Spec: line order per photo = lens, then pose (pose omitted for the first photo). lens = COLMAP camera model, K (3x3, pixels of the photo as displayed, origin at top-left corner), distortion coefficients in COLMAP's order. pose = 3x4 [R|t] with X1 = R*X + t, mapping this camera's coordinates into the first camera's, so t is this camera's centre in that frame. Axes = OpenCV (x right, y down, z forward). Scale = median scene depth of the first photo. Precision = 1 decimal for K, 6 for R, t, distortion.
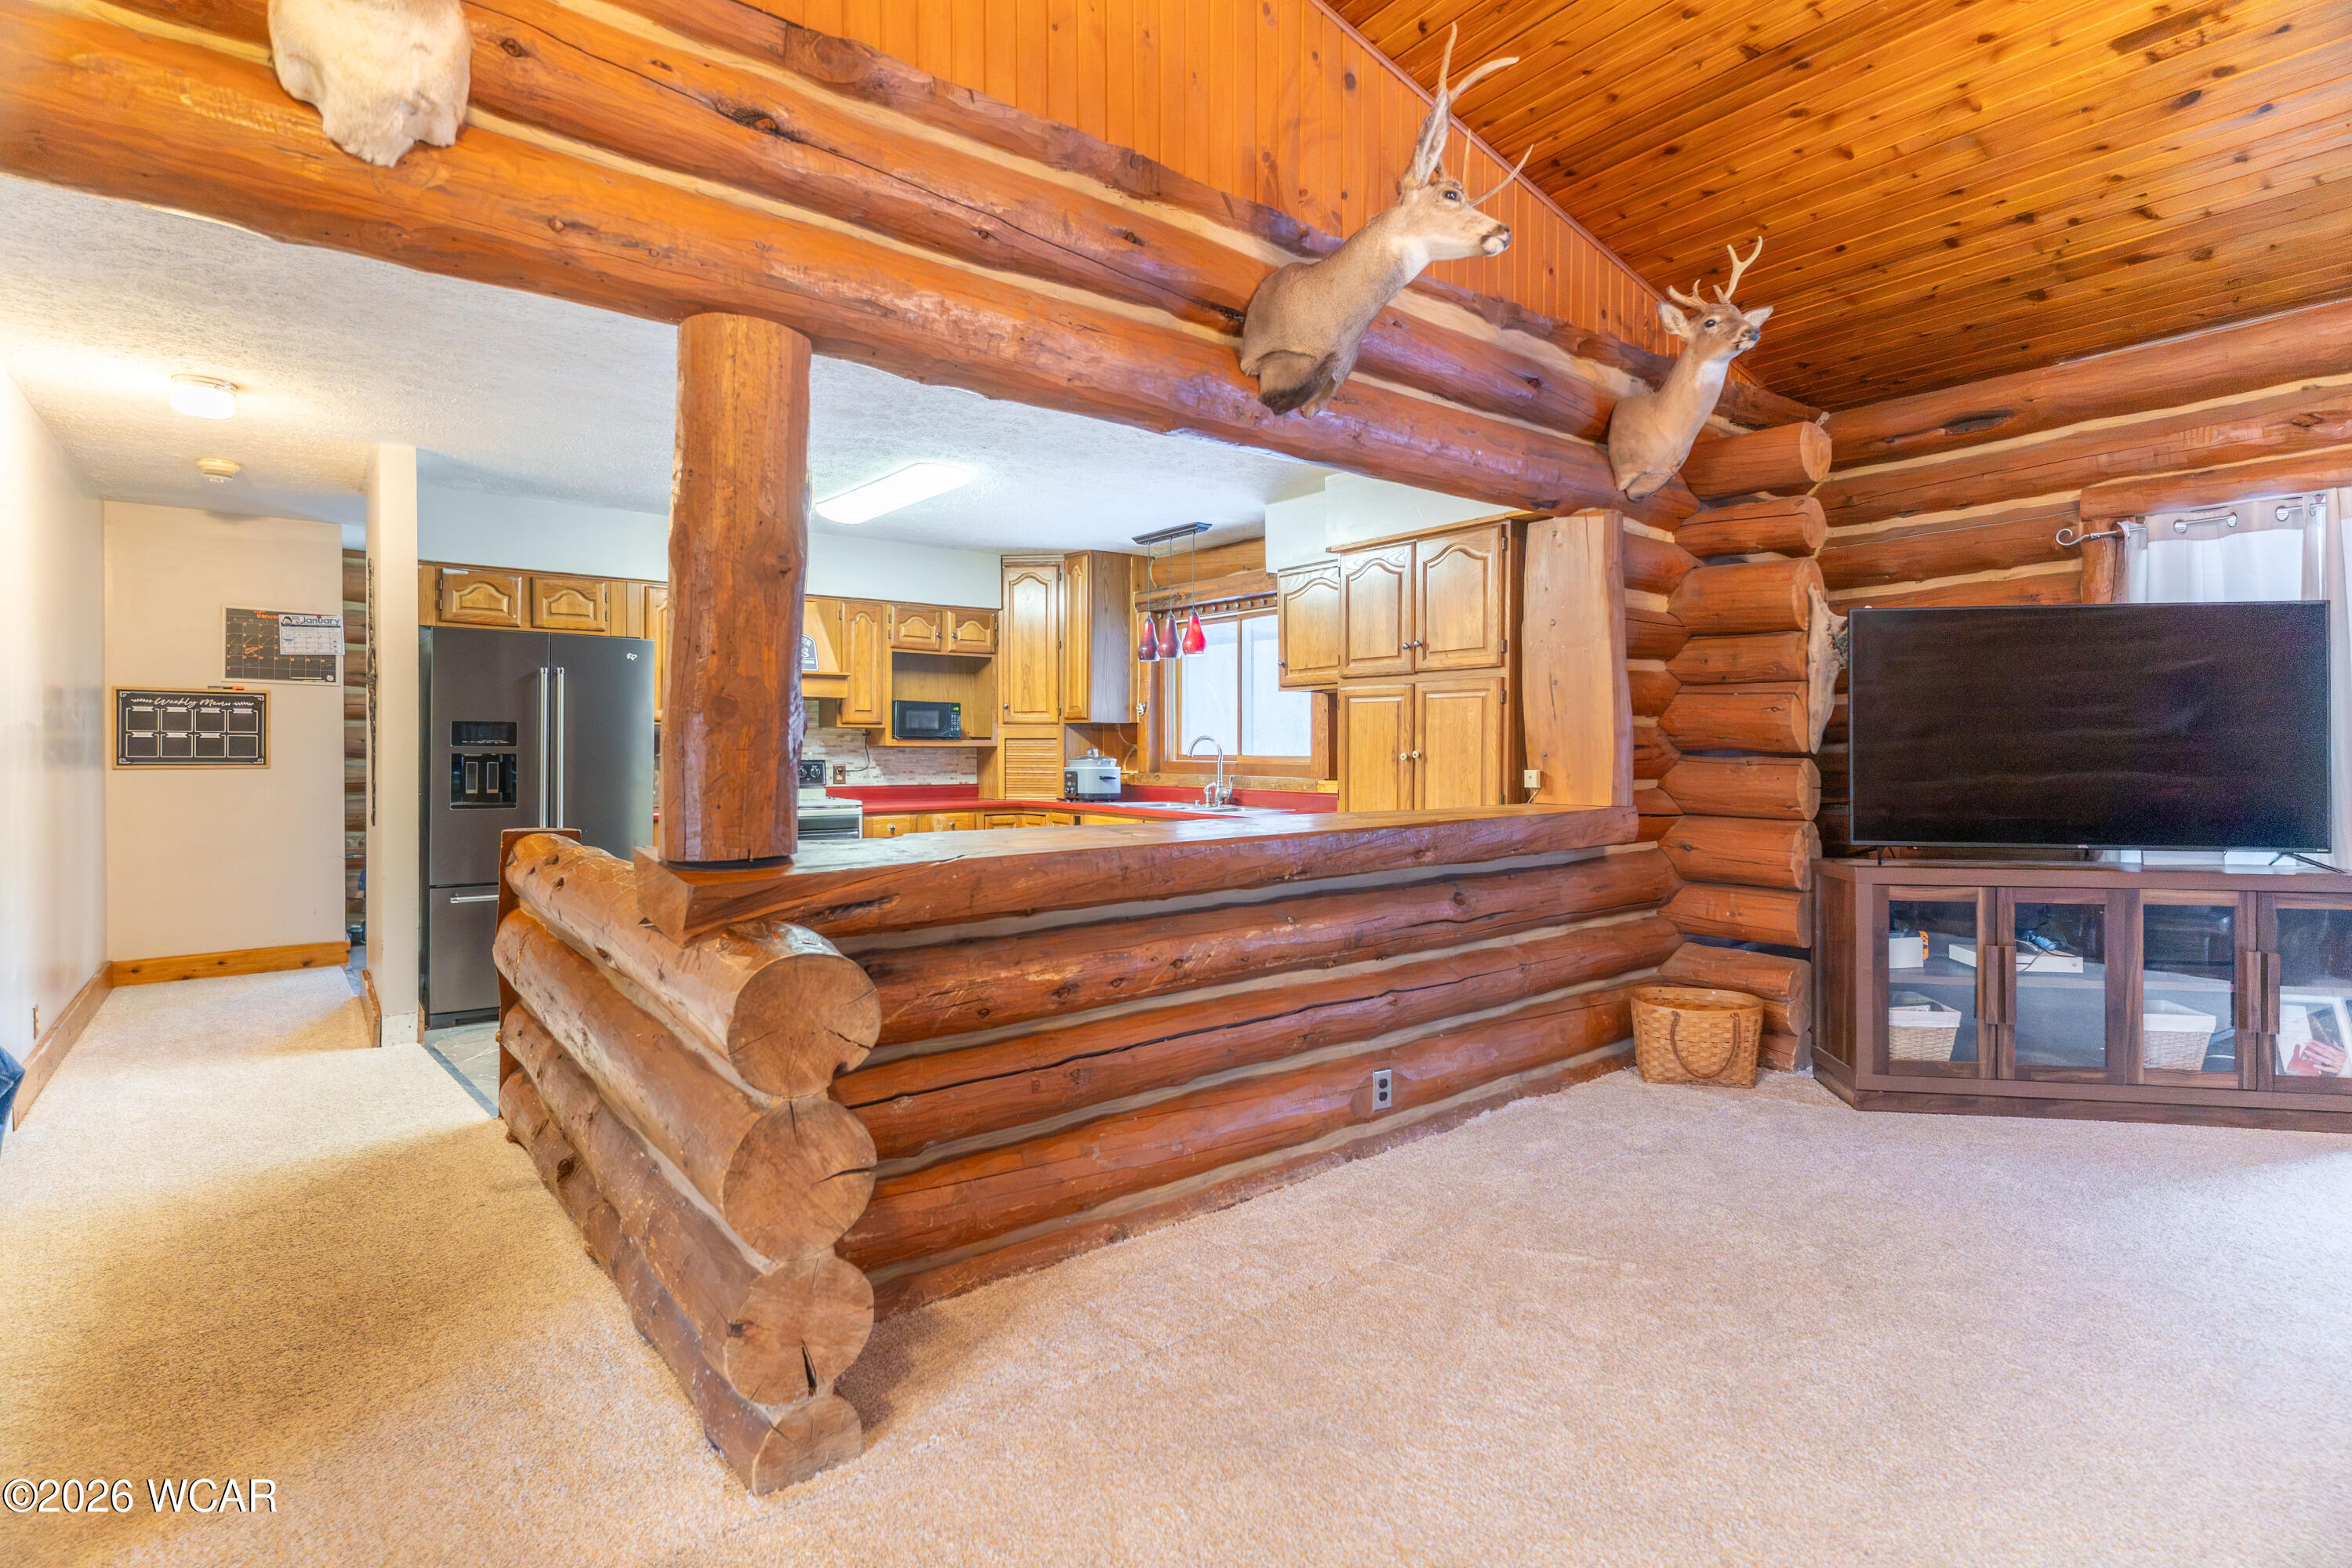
lens RADIAL K [[1123.0, 0, 1171.5], [0, 1123.0, 755.7], [0, 0, 1]] dist [-0.000628, -0.000423]
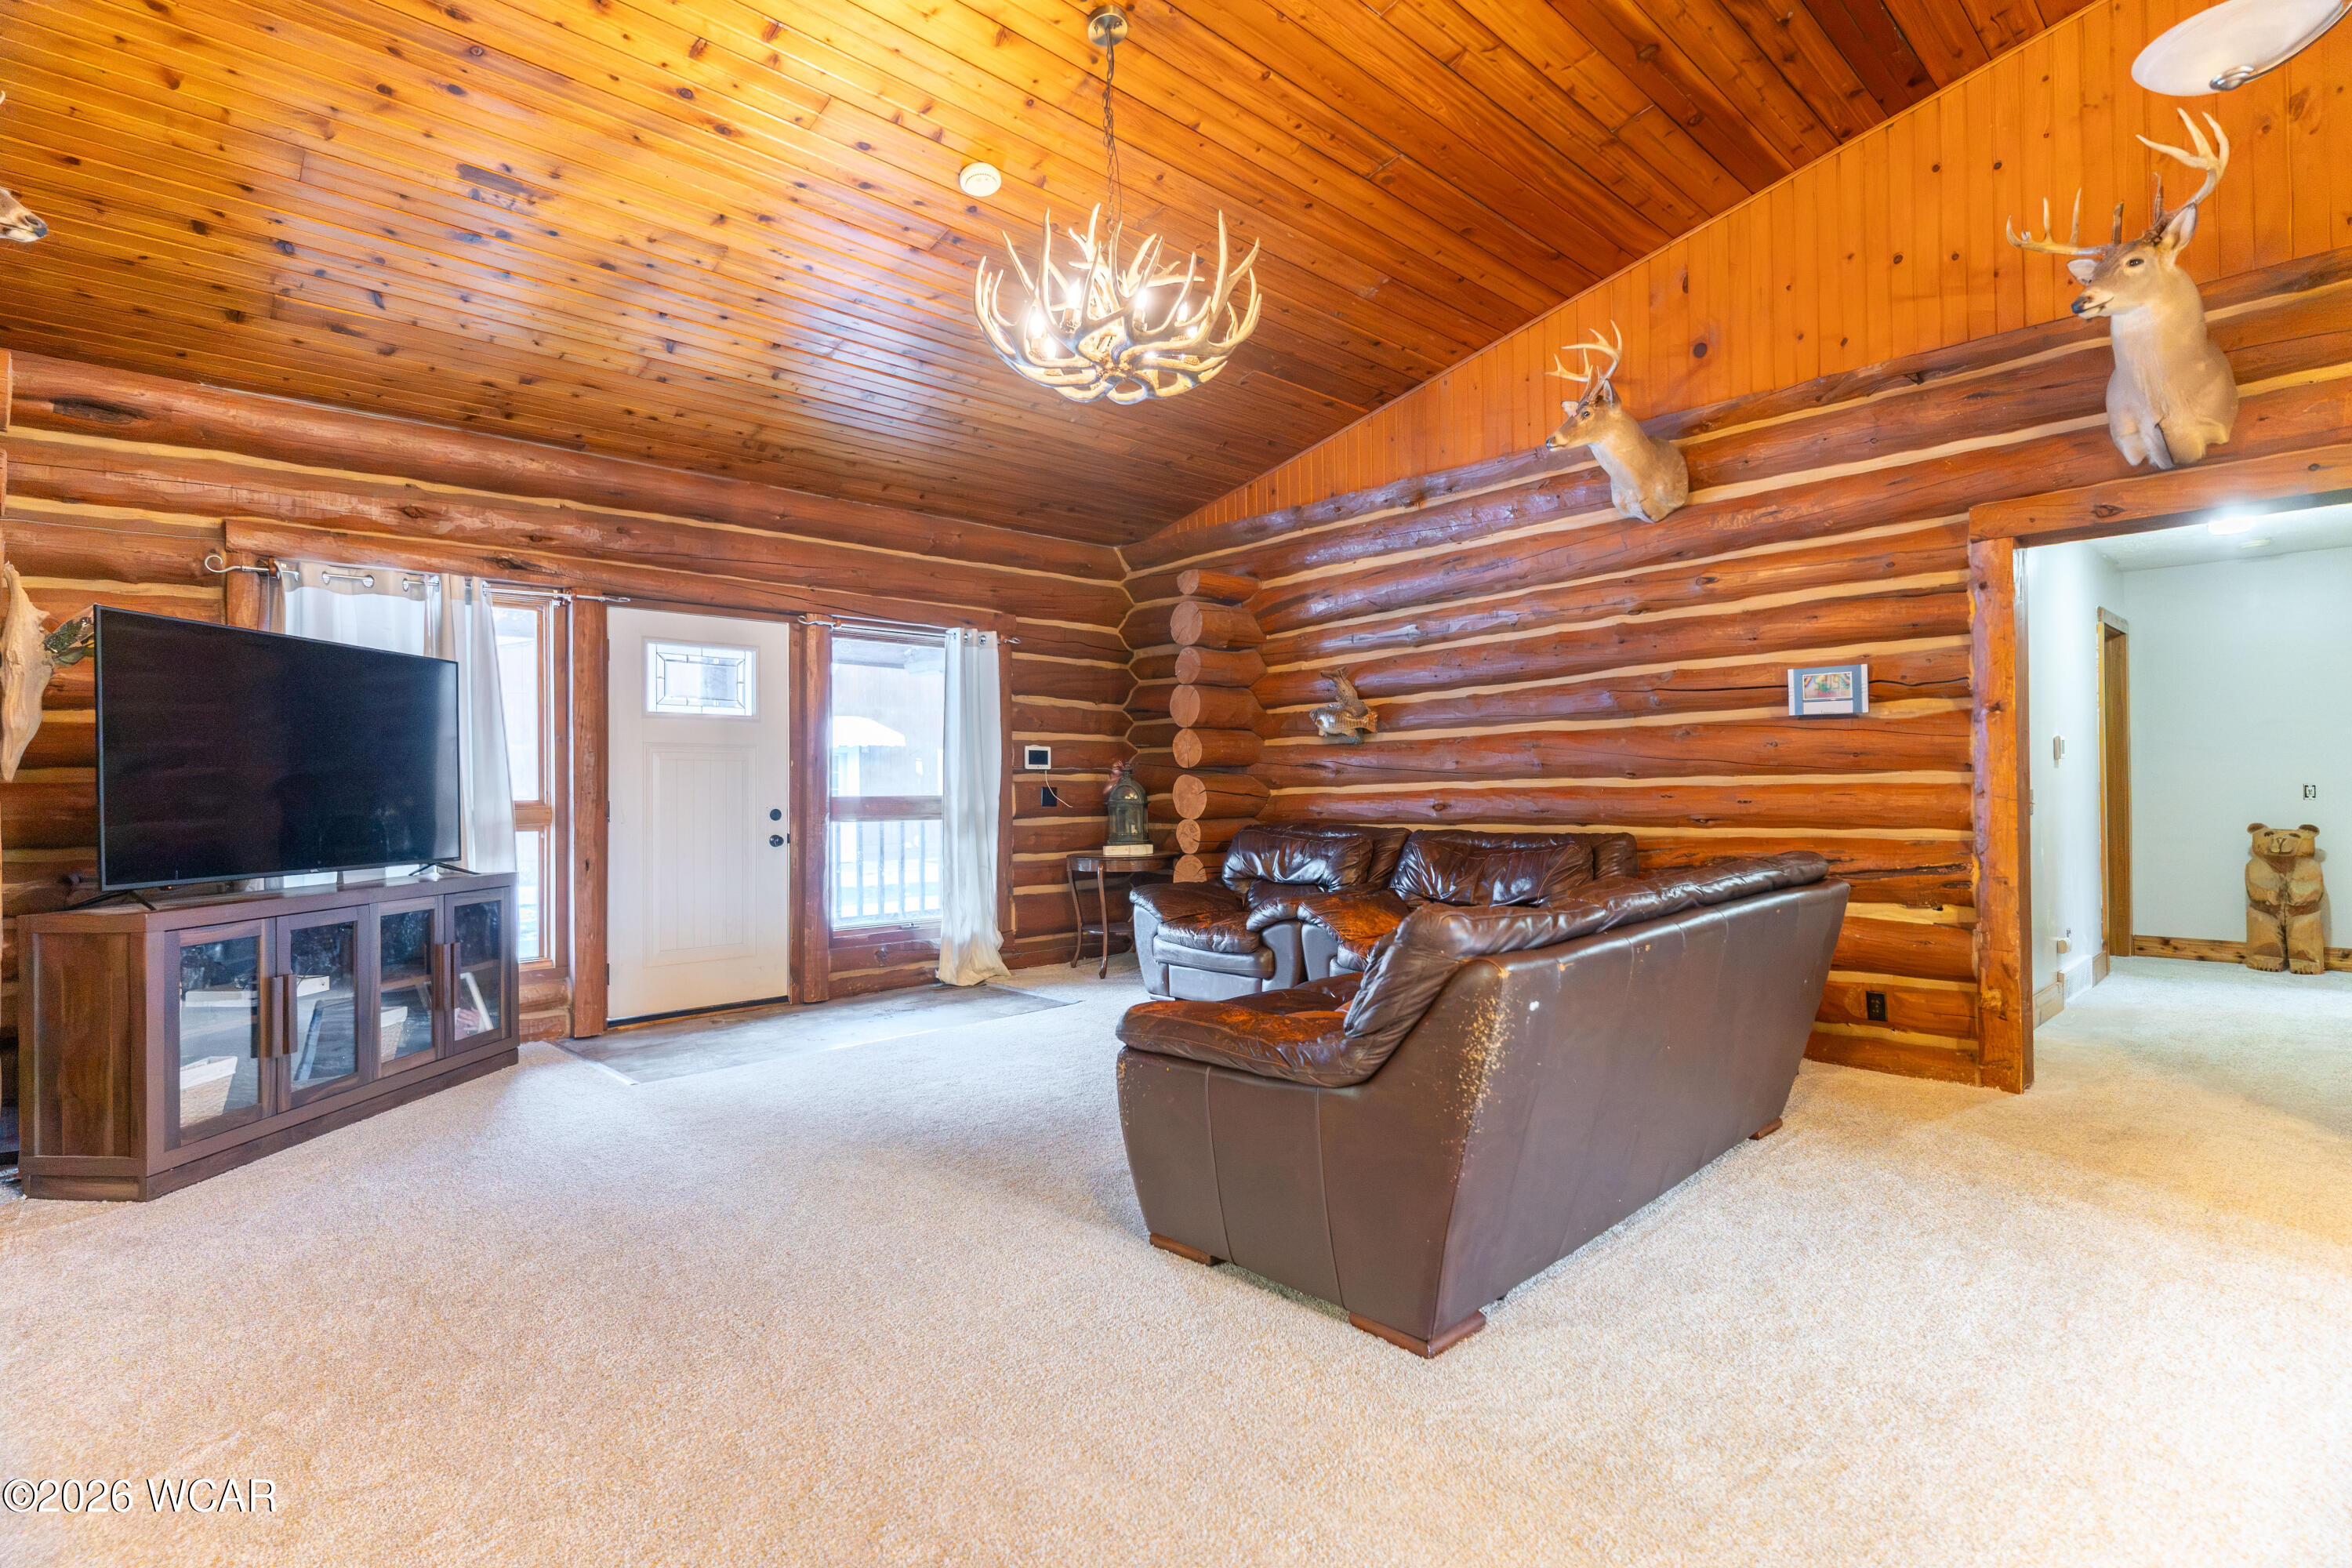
lens RADIAL K [[1124.5, 0, 1174.2], [0, 1124.5, 779.9], [0, 0, 1]] dist [0.002129, -0.000246]
pose [[-0.092190, 0.007380, 0.995714, -0.265366], [0.015667, 0.999859, -0.005960, 0.013457], [-0.995618, 0.015051, -0.092293, 0.262861]]
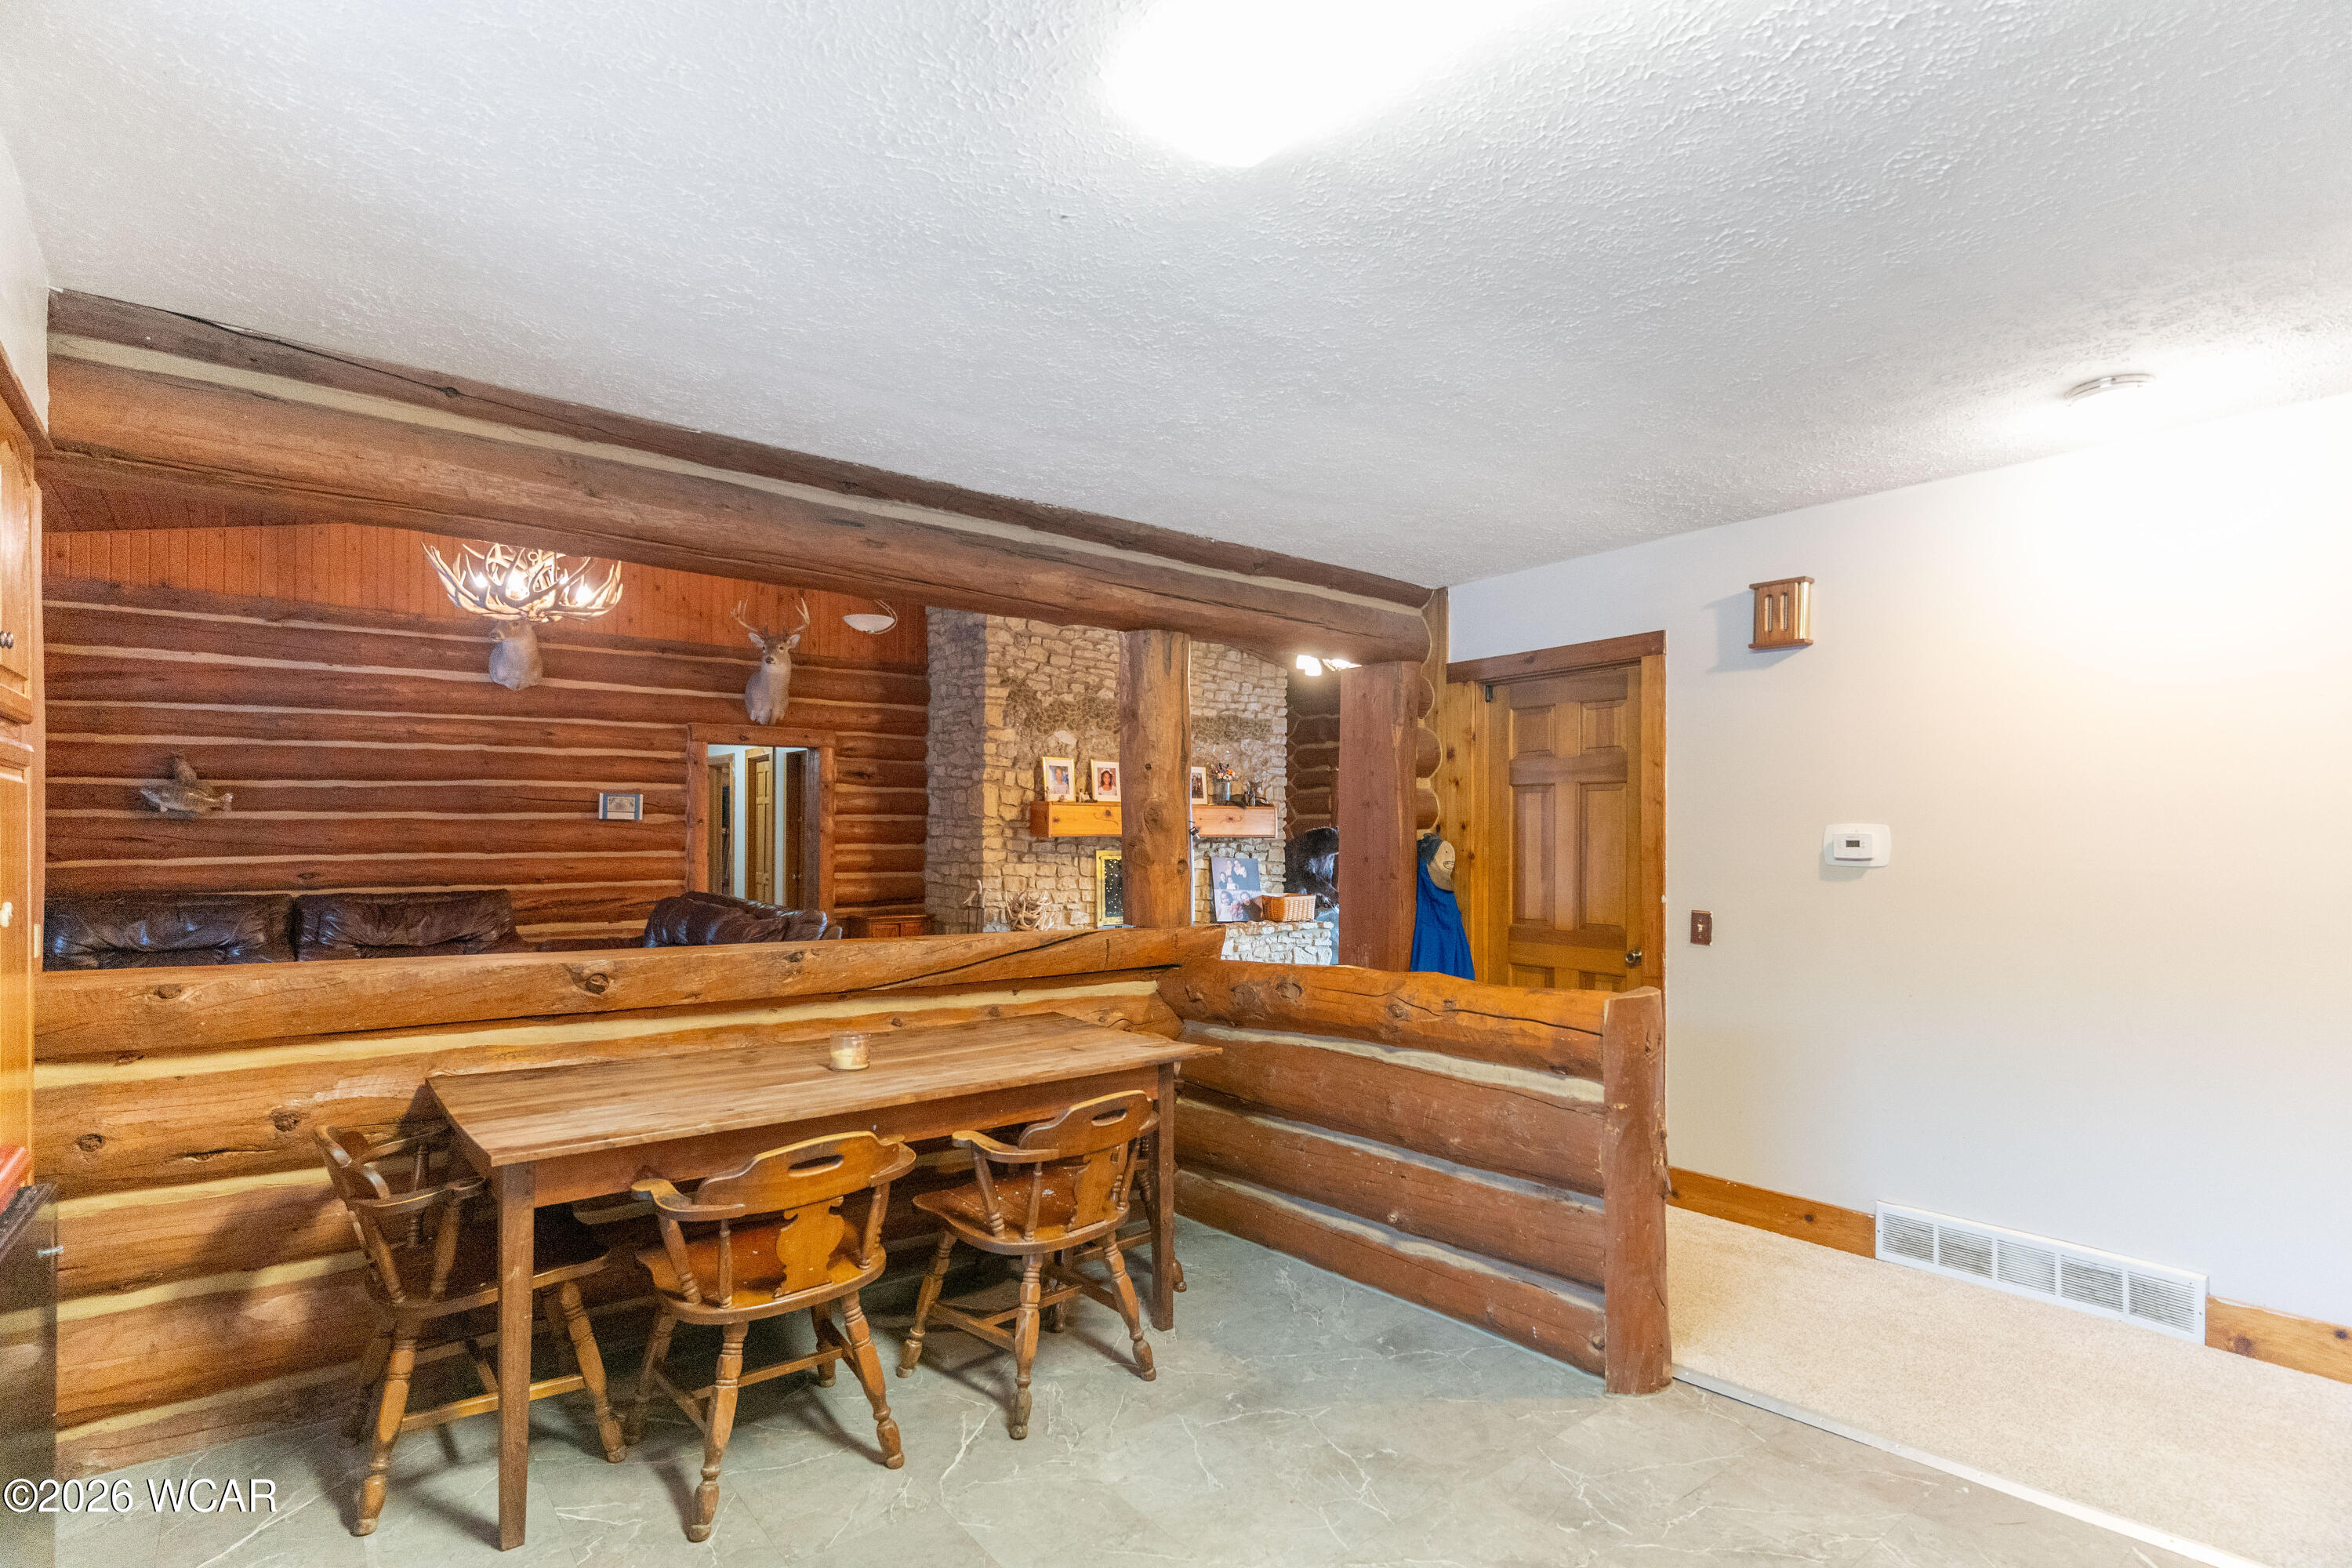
lens RADIAL K [[1144.8, 0, 1186.4], [0, 1144.8, 836.9], [0, 0, 1]] dist [-0.001315, -0.000288]
pose [[-0.999843, -0.007015, -0.016257, -0.216608], [-0.007141, 0.999945, 0.007693, -0.036217], [0.016202, 0.007807, -0.999838, 1.525272]]
